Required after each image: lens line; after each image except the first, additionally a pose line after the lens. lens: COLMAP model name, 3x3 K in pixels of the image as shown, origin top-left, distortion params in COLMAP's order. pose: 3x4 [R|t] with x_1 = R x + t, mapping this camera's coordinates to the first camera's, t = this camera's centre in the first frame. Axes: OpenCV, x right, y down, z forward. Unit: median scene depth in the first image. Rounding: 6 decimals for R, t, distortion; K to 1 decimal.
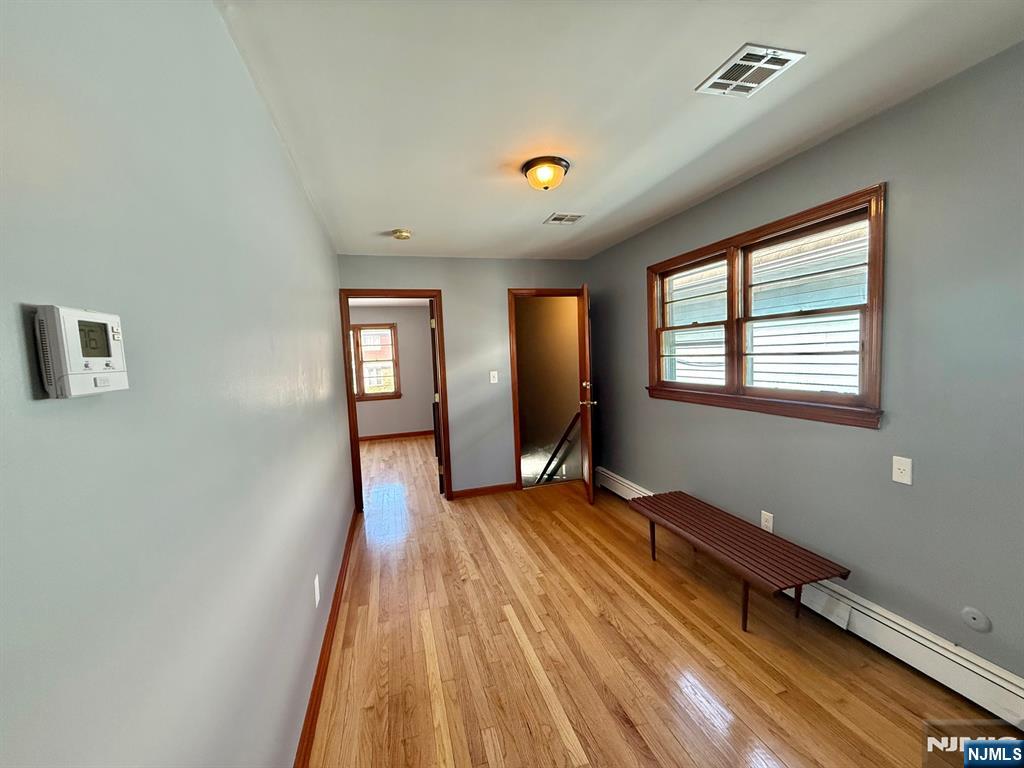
lens RADIAL K [[406.7, 0, 508.8], [0, 406.7, 383.3], [0, 0, 1]] dist [-0.001566, 0.000036]
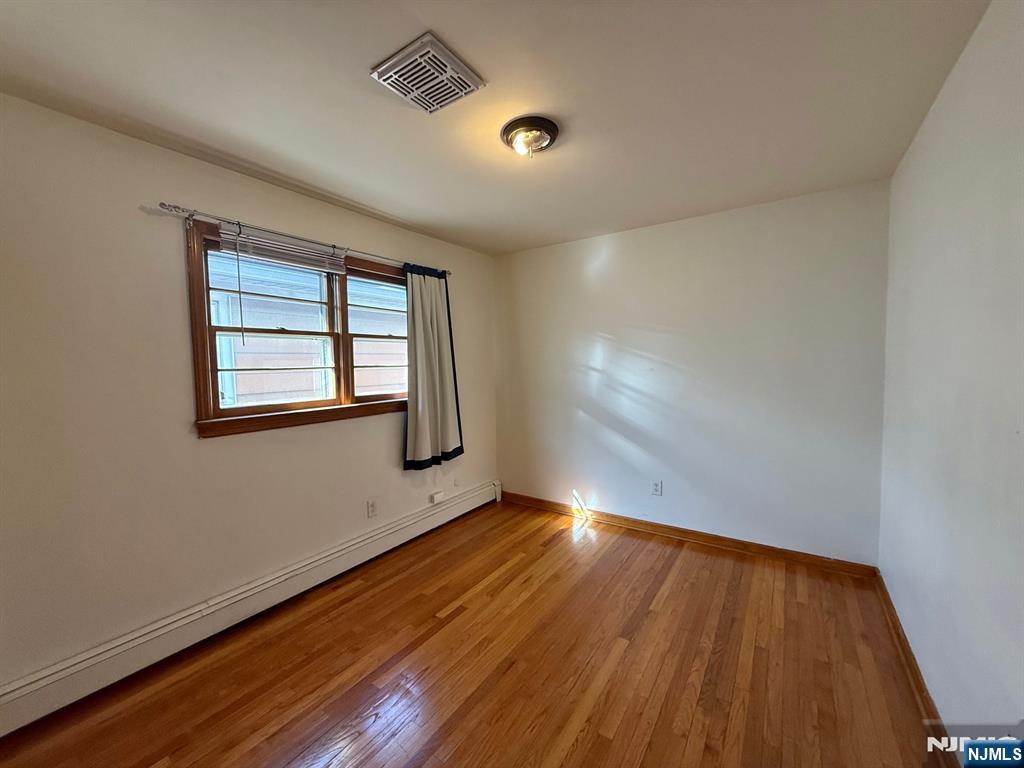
lens RADIAL K [[406.7, 0, 508.8], [0, 406.7, 383.3], [0, 0, 1]] dist [-0.001566, 0.000036]
pose [[-0.627221, 0.012798, 0.778736, -0.517301], [0.095161, 0.993633, 0.060316, -0.052814], [-0.773006, 0.111937, -0.624445, 1.342755]]
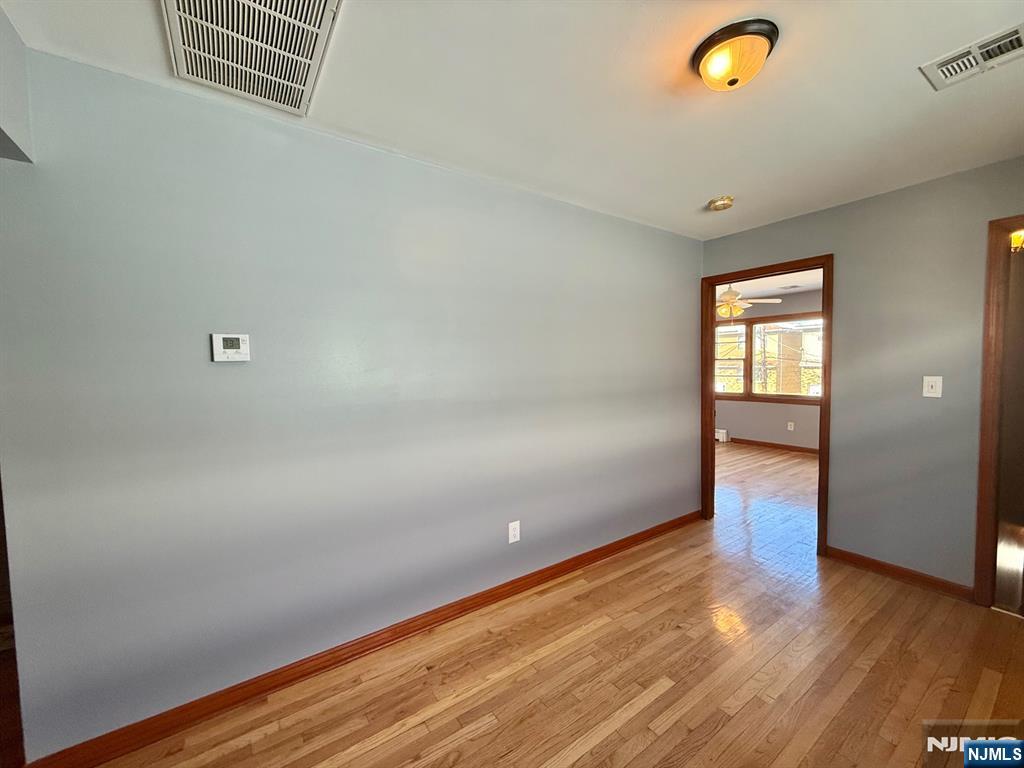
lens RADIAL K [[406.7, 0, 508.8], [0, 406.7, 383.3], [0, 0, 1]] dist [-0.001566, 0.000036]
pose [[0.308598, 0.079180, -0.947891, 0.515755], [-0.063507, 0.996021, 0.062525, -0.027178], [0.949070, 0.040903, 0.312398, 0.410807]]
